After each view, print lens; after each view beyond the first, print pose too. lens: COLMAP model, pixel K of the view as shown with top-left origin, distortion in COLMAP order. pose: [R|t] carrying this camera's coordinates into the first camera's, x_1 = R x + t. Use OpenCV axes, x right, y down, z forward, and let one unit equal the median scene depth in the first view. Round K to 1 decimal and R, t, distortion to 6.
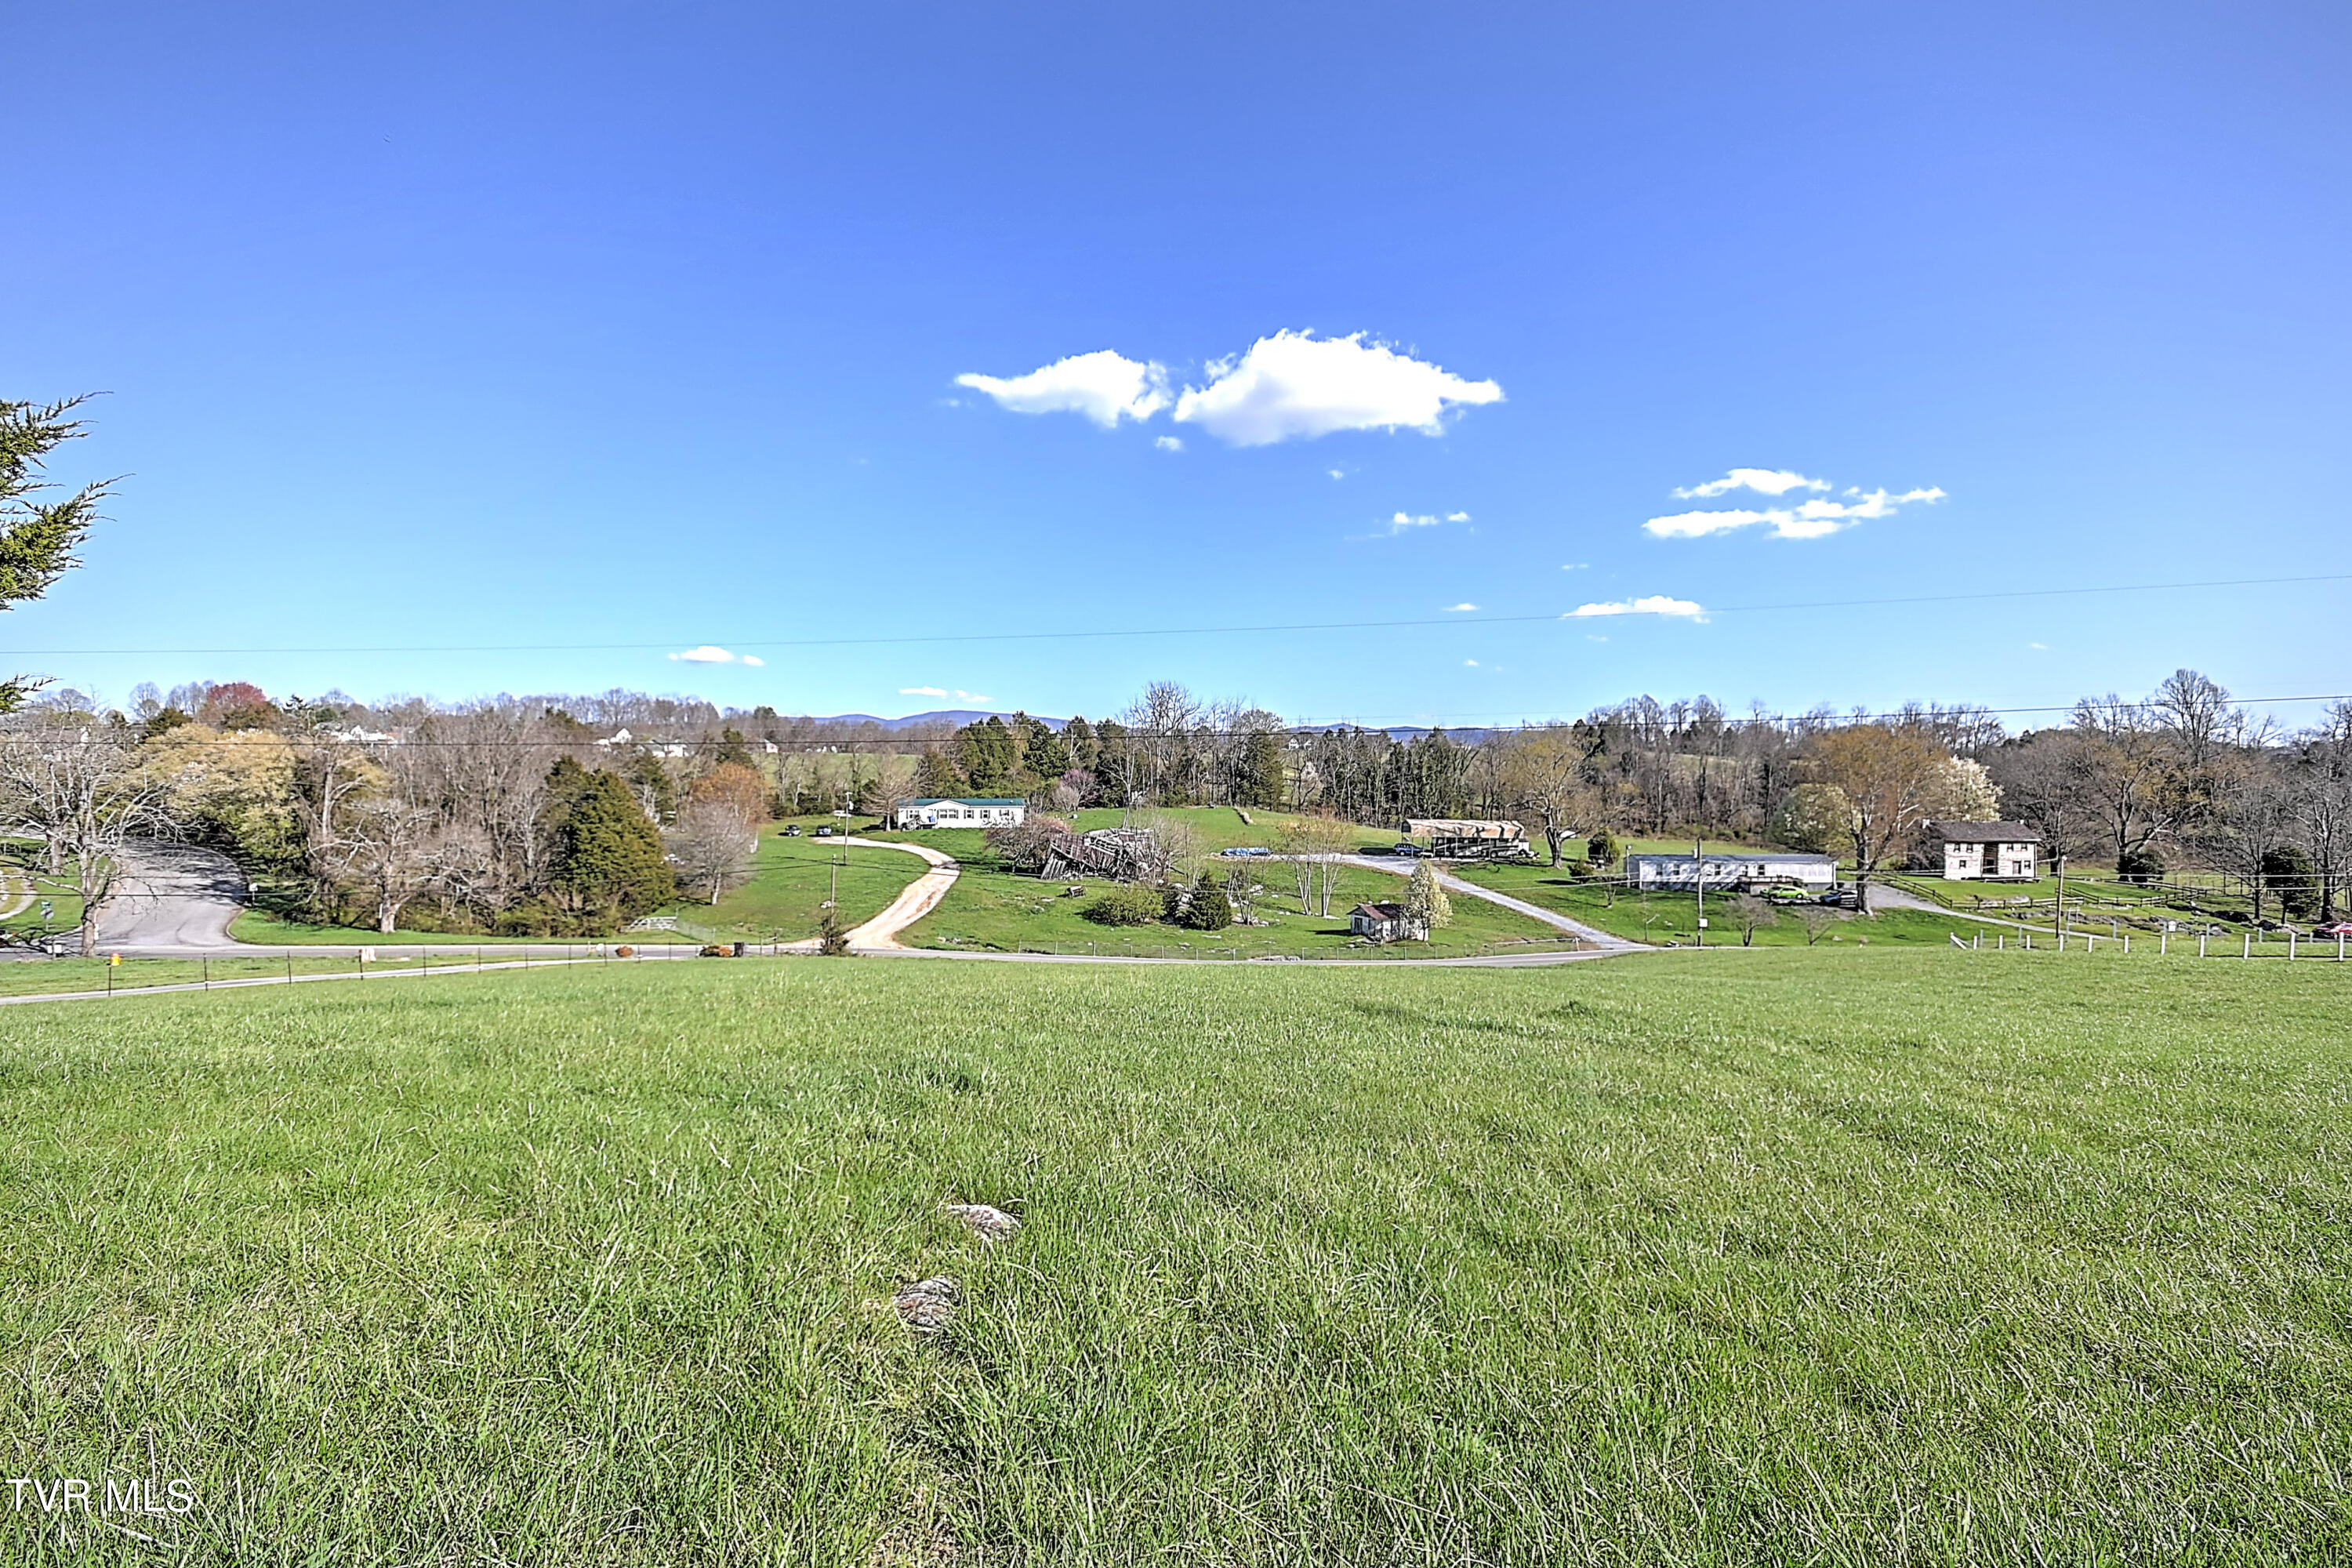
lens RADIAL K [[1029.3, 0, 1182.0], [0, 1029.3, 790.4], [0, 0, 1]] dist [0.028554, -0.013821]
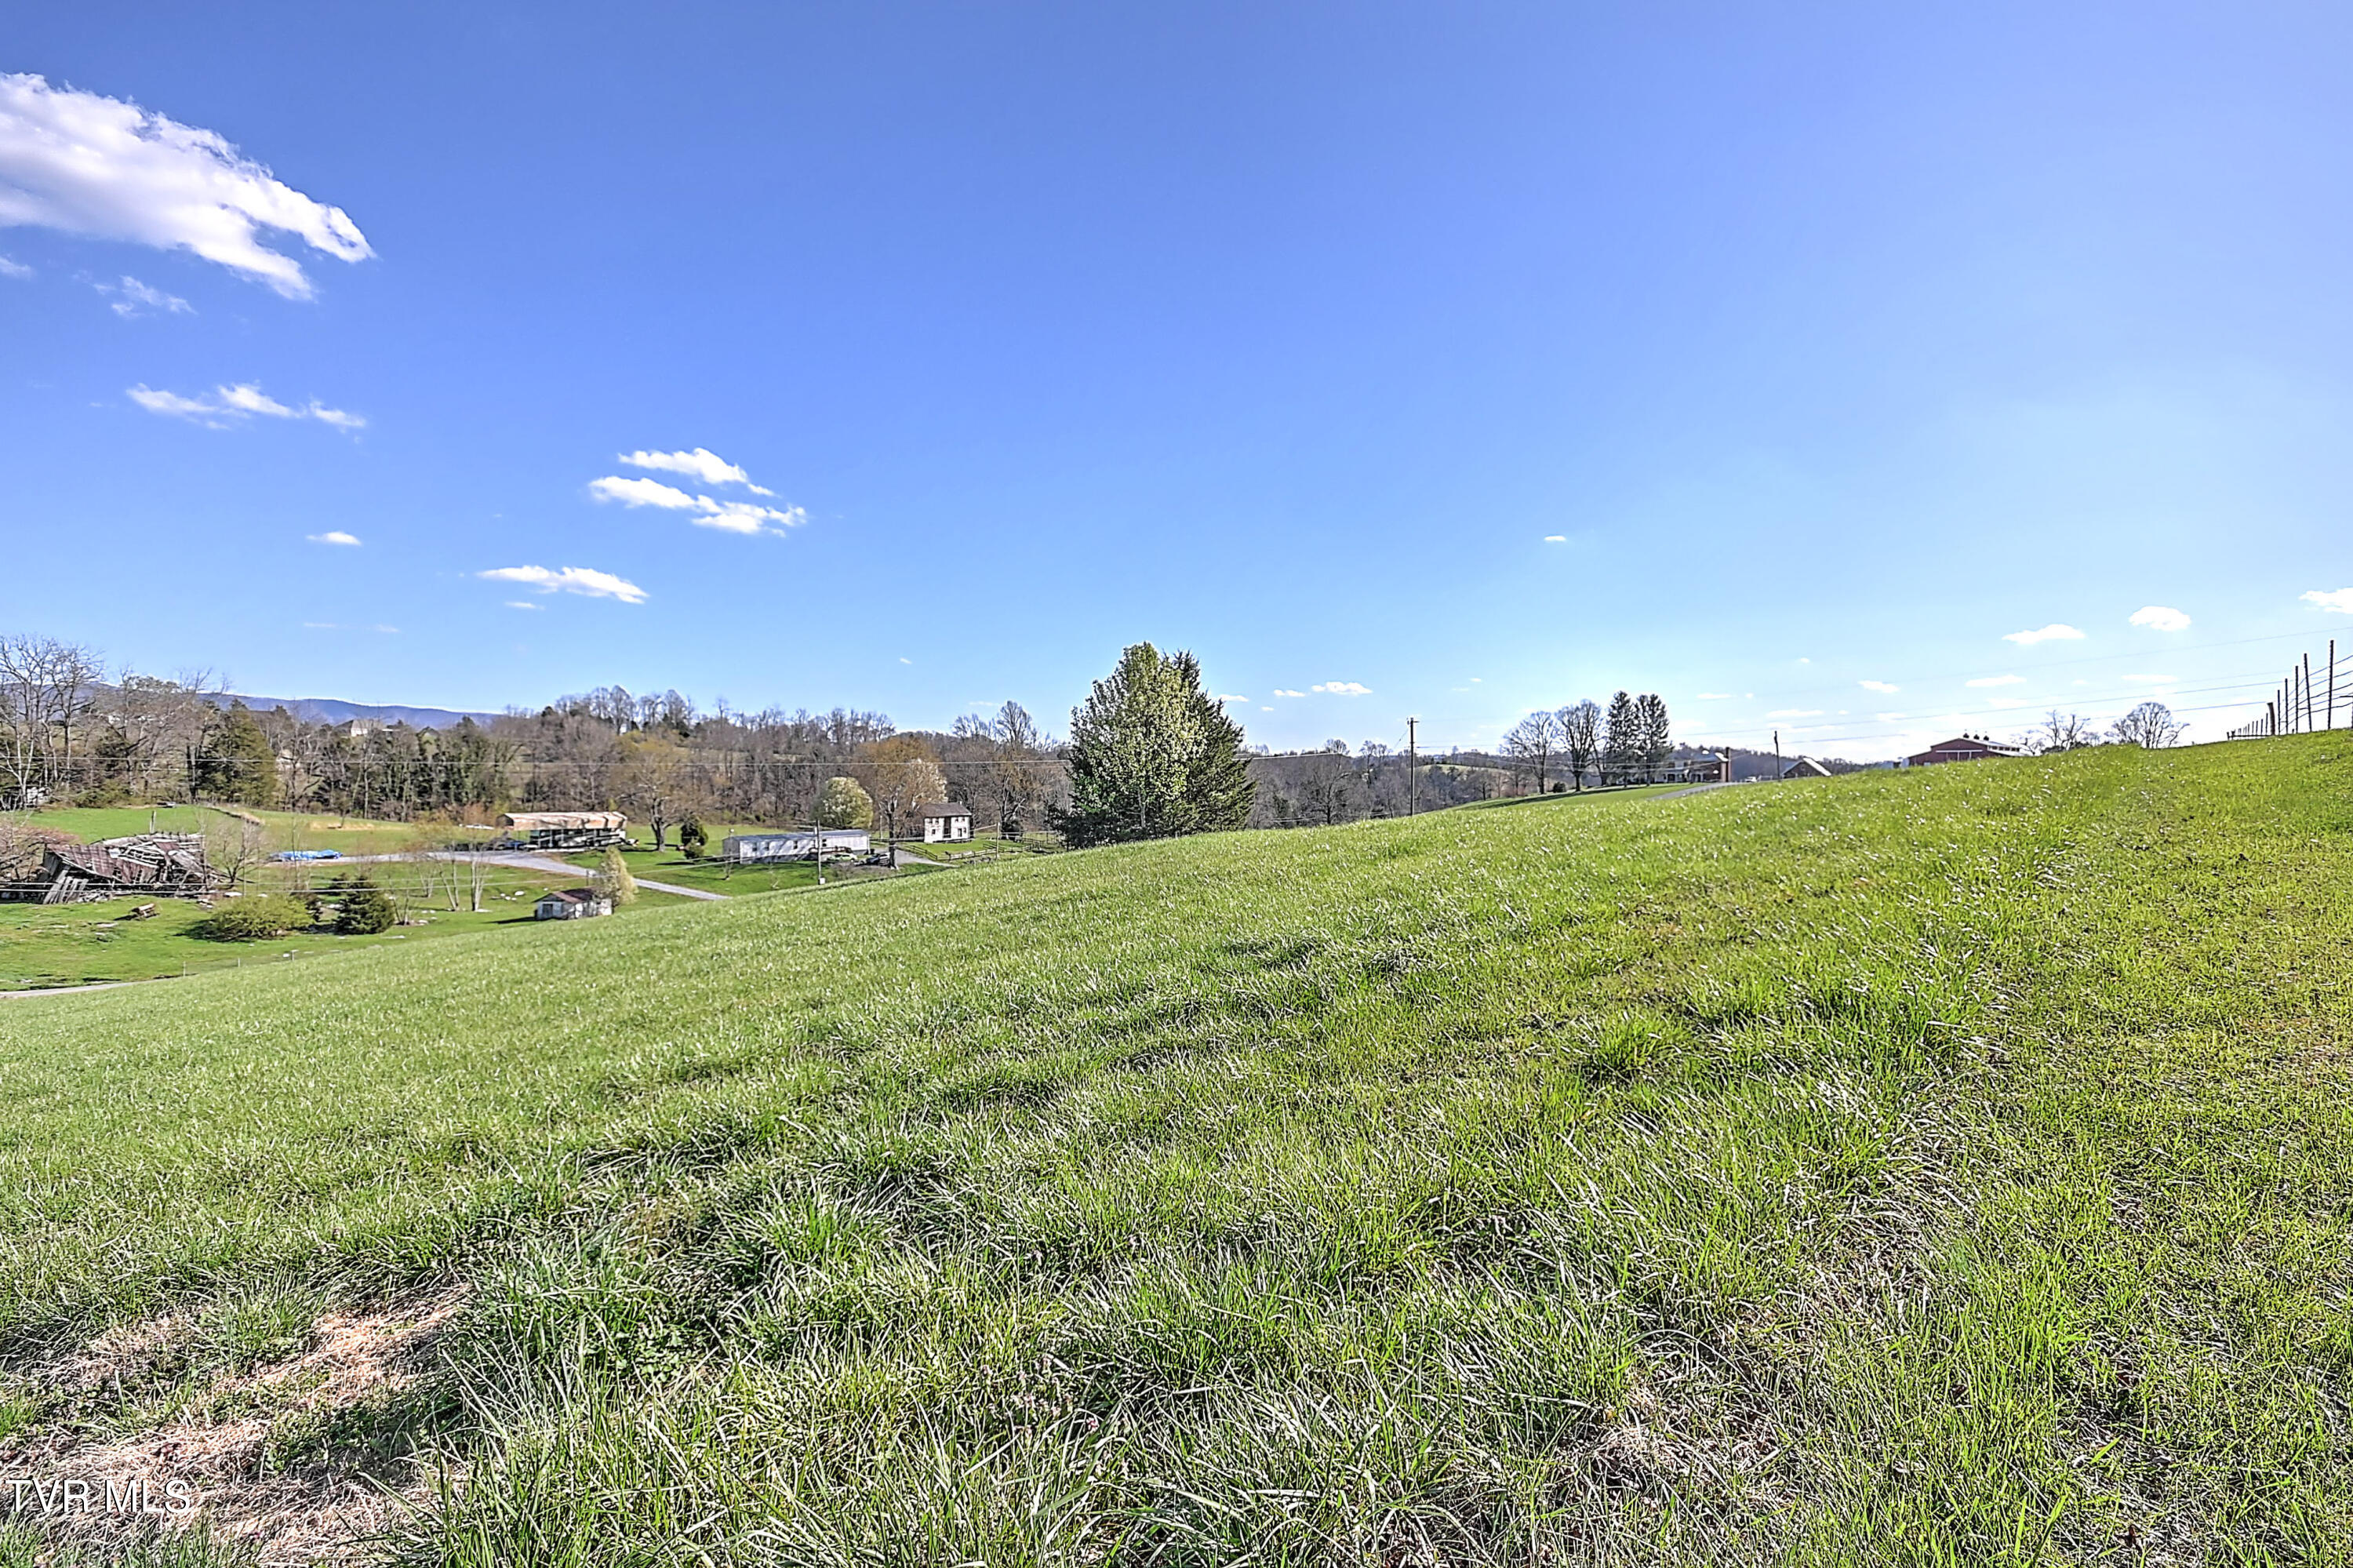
lens RADIAL K [[1029.8, 0, 1182.5], [0, 1029.8, 790.4], [0, 0, 1]] dist [0.028554, -0.013821]
pose [[0.571919, -0.011459, 0.820230, -0.241242], [0.001490, 0.999915, 0.012930, -0.006868], [-0.820309, -0.006173, 0.571888, -0.127022]]
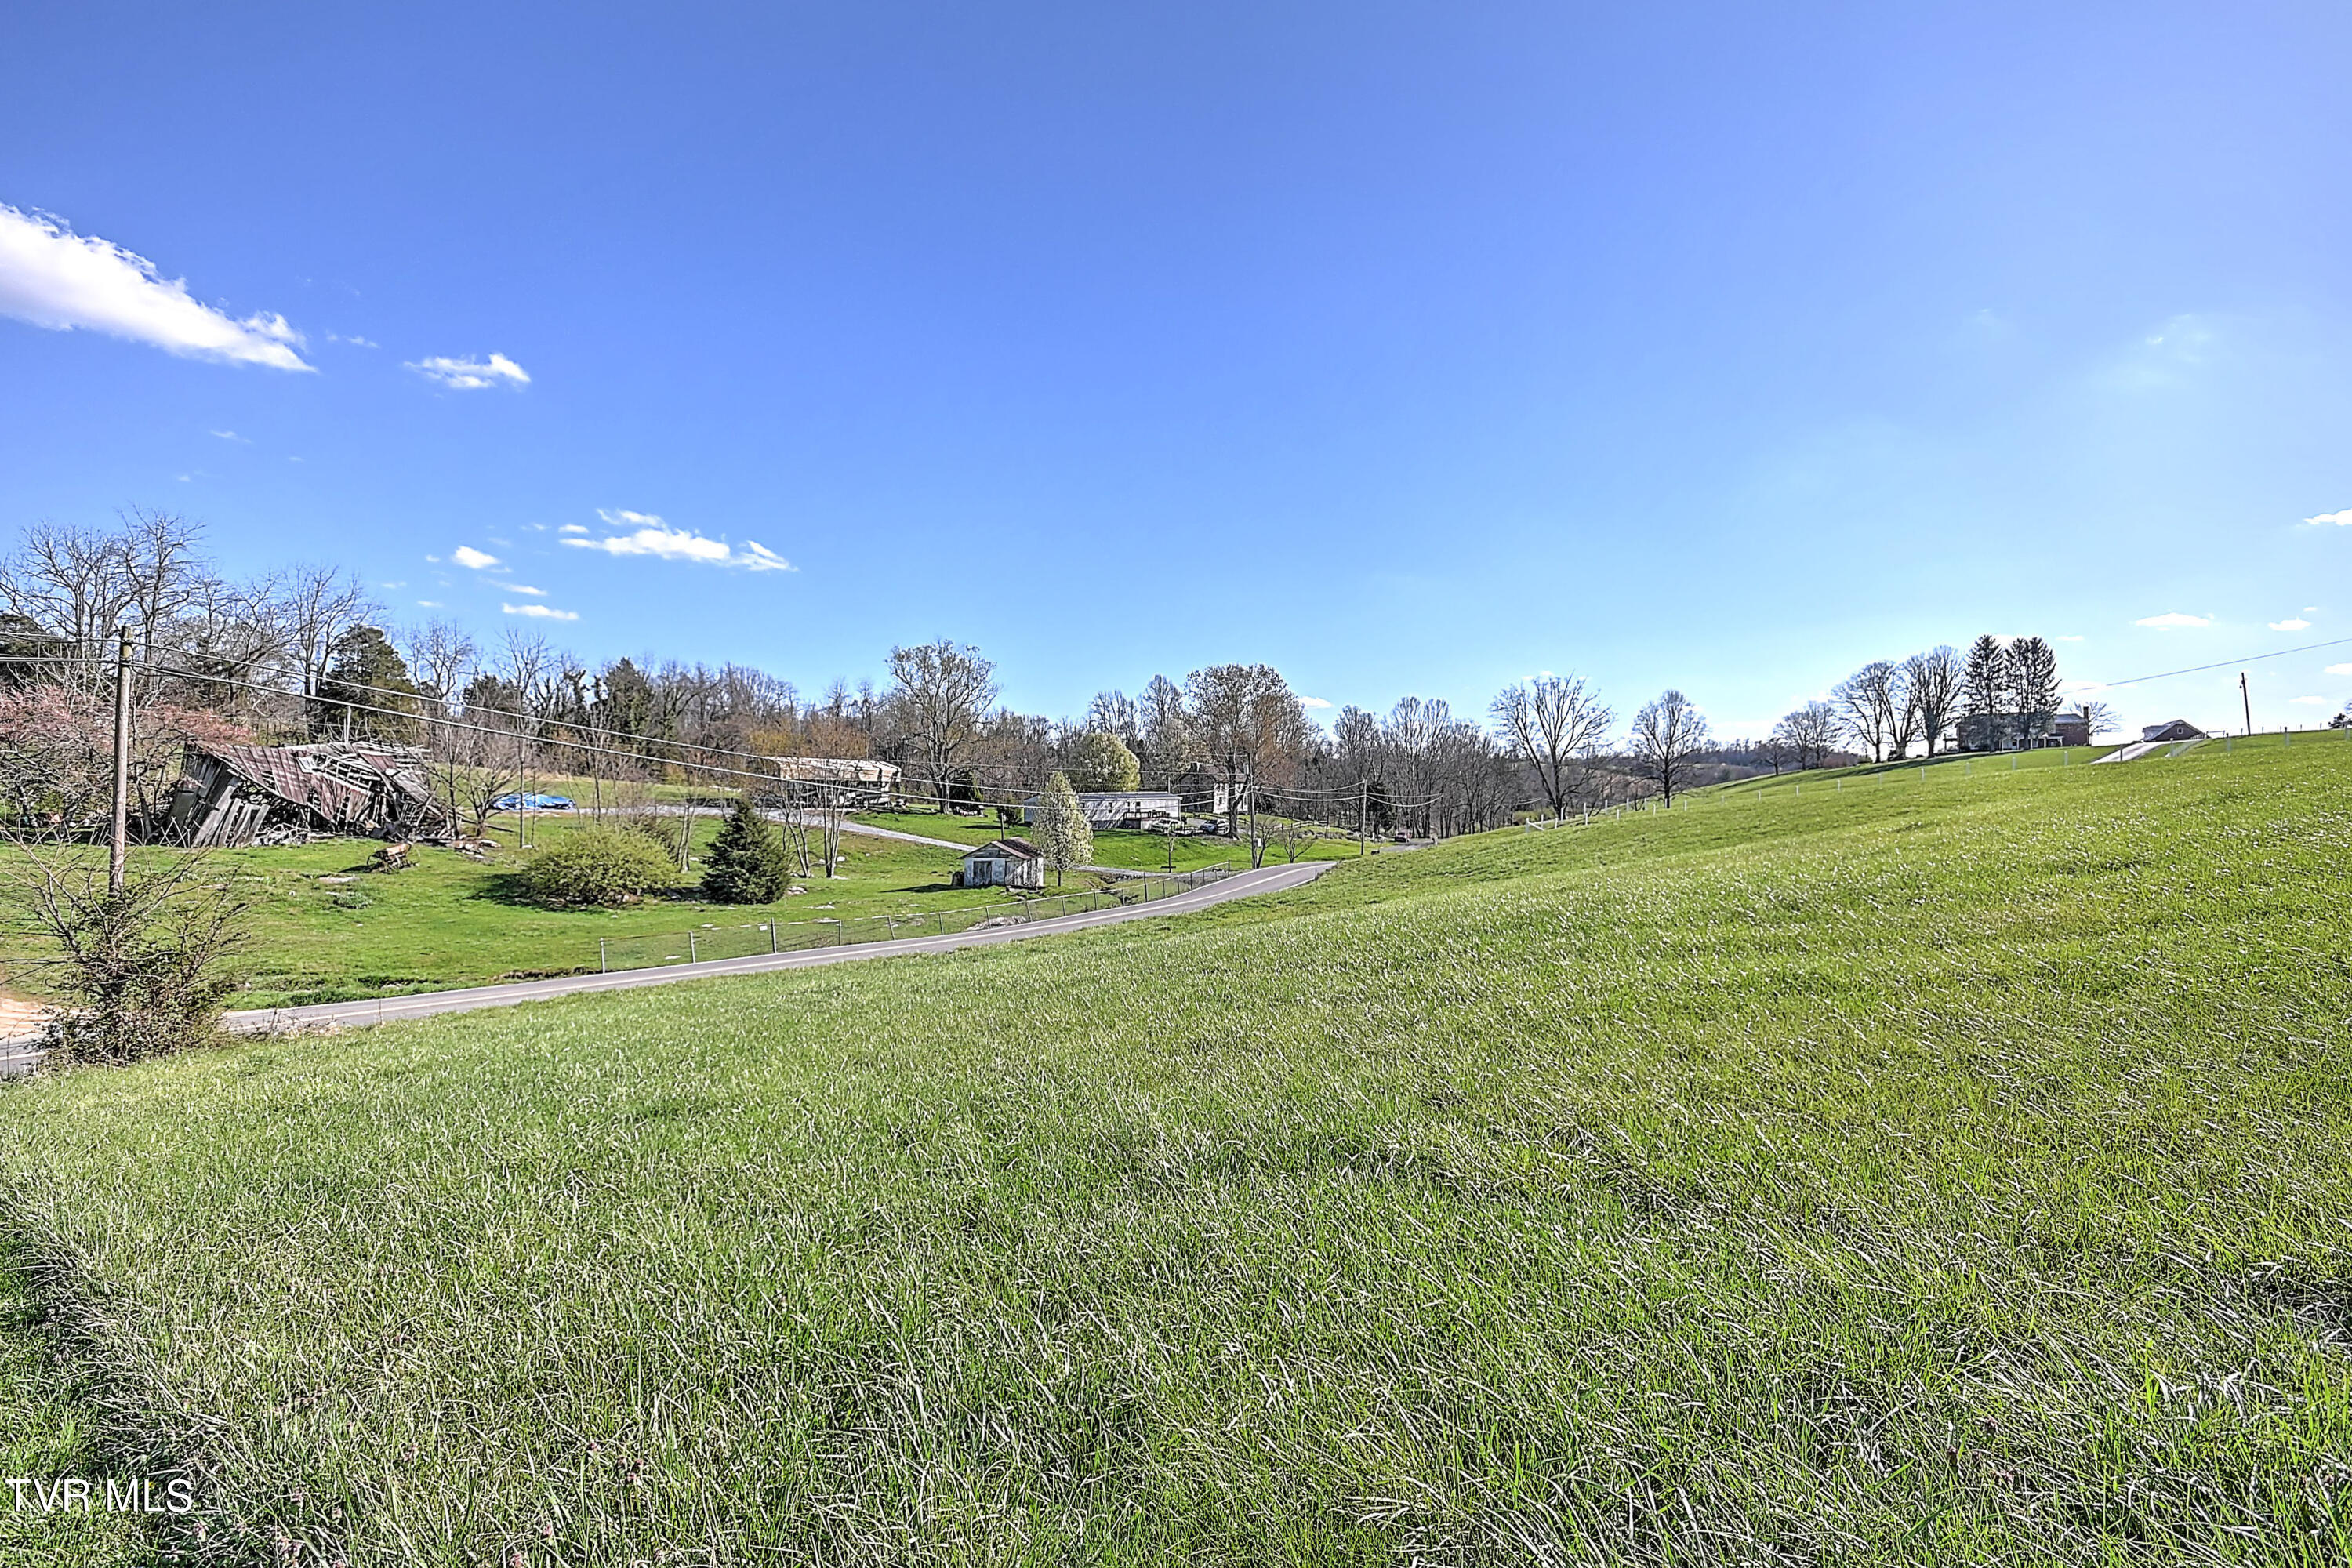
lens RADIAL K [[1029.3, 0, 1182.0], [0, 1029.3, 790.4], [0, 0, 1]] dist [0.028554, -0.013821]
pose [[0.565284, -0.003798, 0.824887, -0.215534], [0.007456, 0.999972, -0.000506, 0.055209], [-0.824862, 0.006436, 0.565297, 0.358645]]
